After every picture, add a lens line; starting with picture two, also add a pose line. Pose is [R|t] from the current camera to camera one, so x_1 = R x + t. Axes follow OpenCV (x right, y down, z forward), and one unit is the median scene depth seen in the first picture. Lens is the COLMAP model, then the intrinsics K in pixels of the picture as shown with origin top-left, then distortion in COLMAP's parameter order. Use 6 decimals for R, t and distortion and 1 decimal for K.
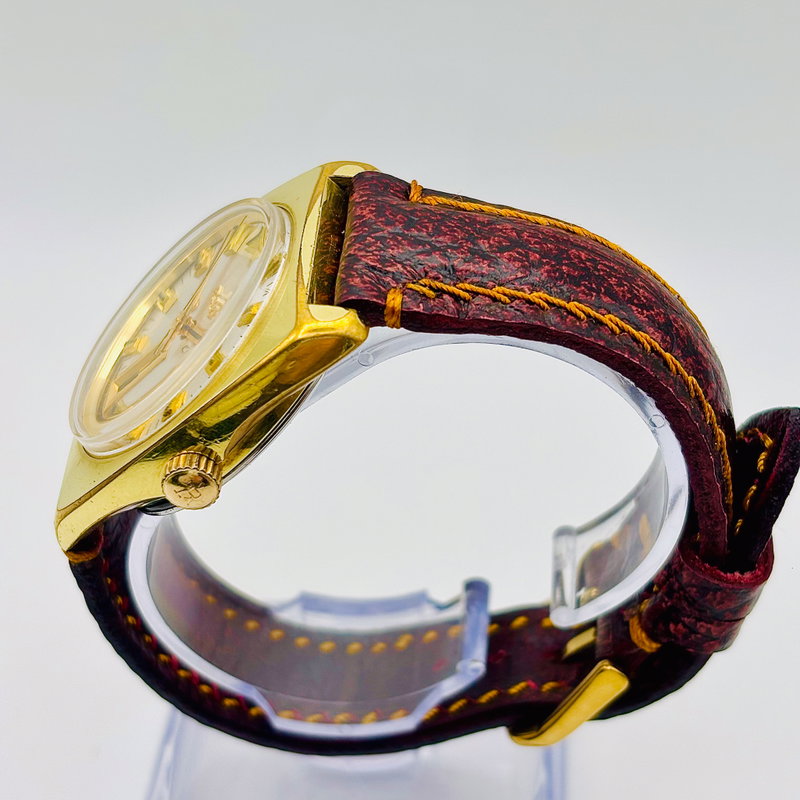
lens RADIAL K [[1703.7, 0, 397.6], [0, 1703.7, 400.5], [0, 0, 1]] dist [0.074261, 0.000000]
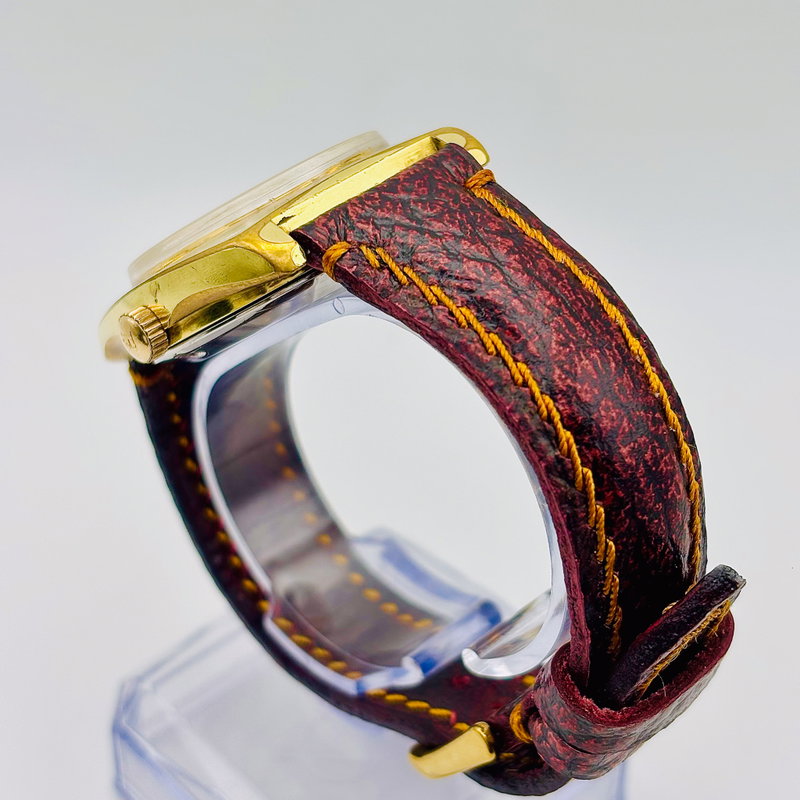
lens RADIAL K [[1703.7, 0, 400.8], [0, 1703.7, 401.3], [0, 0, 1]] dist [0.074261, 0.000000]
pose [[0.749468, 0.439353, -0.495244, 0.536445], [-0.438297, 0.889926, 0.126206, -0.118214], [0.496179, 0.122476, 0.859538, 0.161435]]
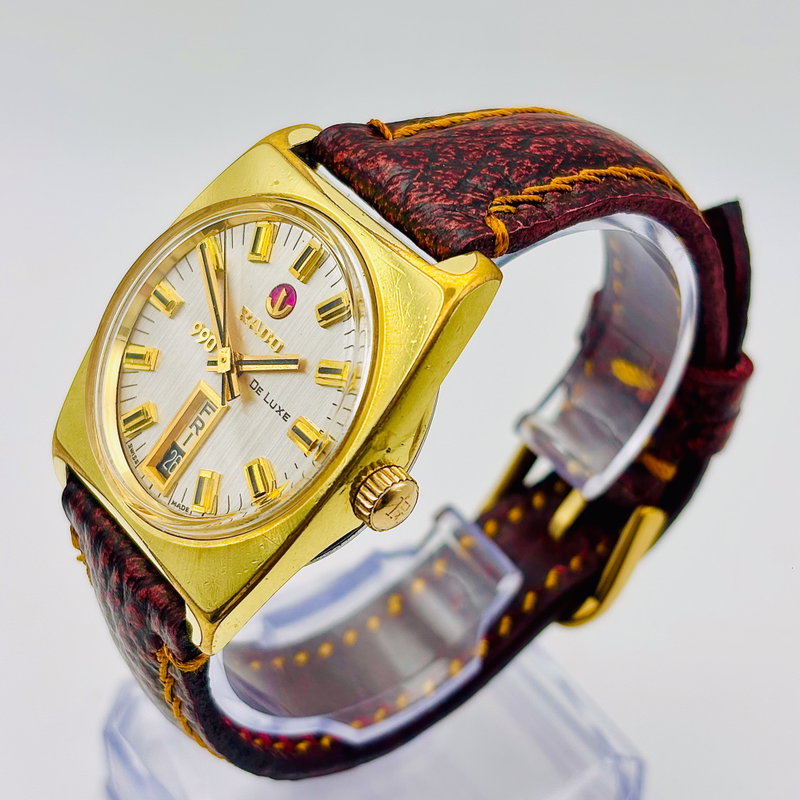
lens RADIAL K [[1703.7, 0, 398.5], [0, 1703.7, 395.6], [0, 0, 1]] dist [0.074261, 0.000000]
pose [[0.767145, -0.411615, 0.491997, -0.523774], [0.395342, 0.907382, 0.142700, -0.124949], [-0.505167, 0.085036, 0.858822, 0.213335]]
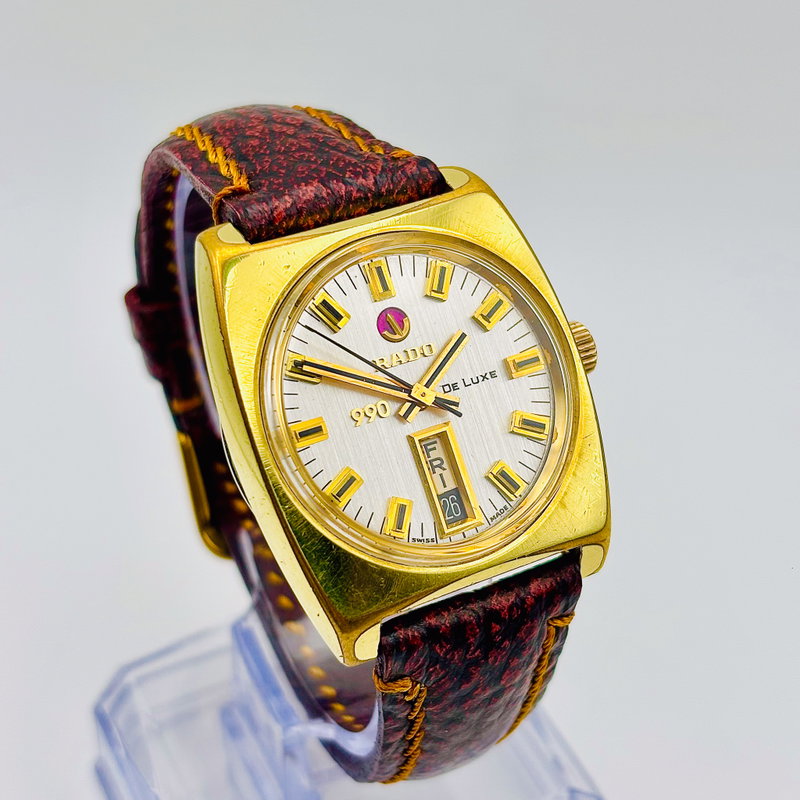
lens RADIAL K [[1703.7, 0, 401.8], [0, 1703.7, 398.1], [0, 0, 1]] dist [0.074261, 0.000000]
pose [[-0.519958, -0.538863, 0.662775, -0.765623], [0.534861, 0.399584, 0.744484, -0.768503], [-0.666009, 0.741593, 0.080450, 0.984453]]
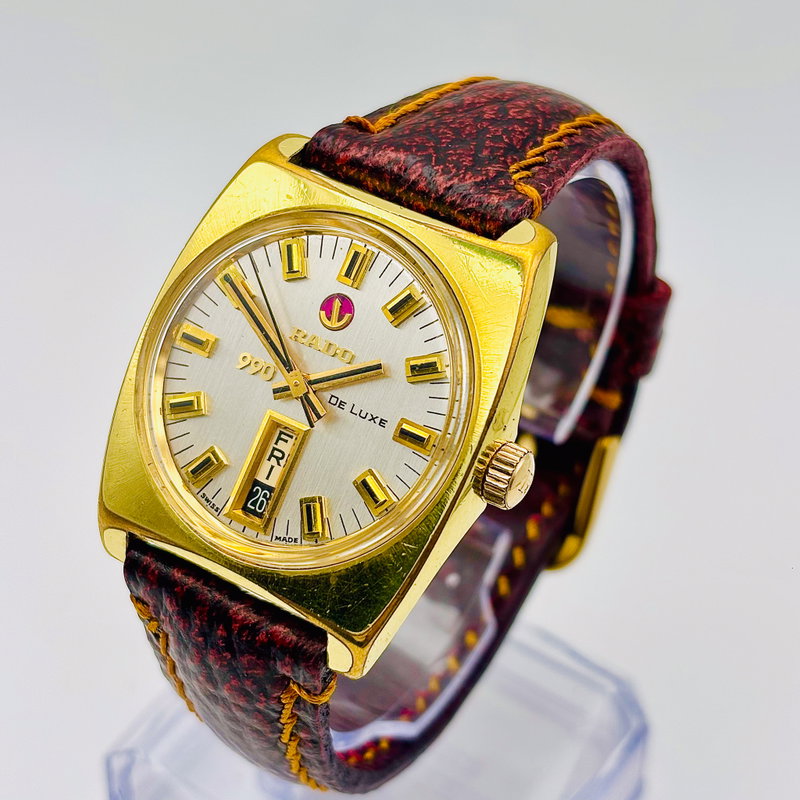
lens RADIAL K [[1703.7, 0, 403.4], [0, 1703.7, 402.7], [0, 0, 1]] dist [0.074261, 0.000000]
pose [[0.473422, -0.568690, 0.672654, -0.719759], [0.538650, 0.791138, 0.289752, -0.270717], [-0.696942, 0.225150, 0.680867, 0.400938]]
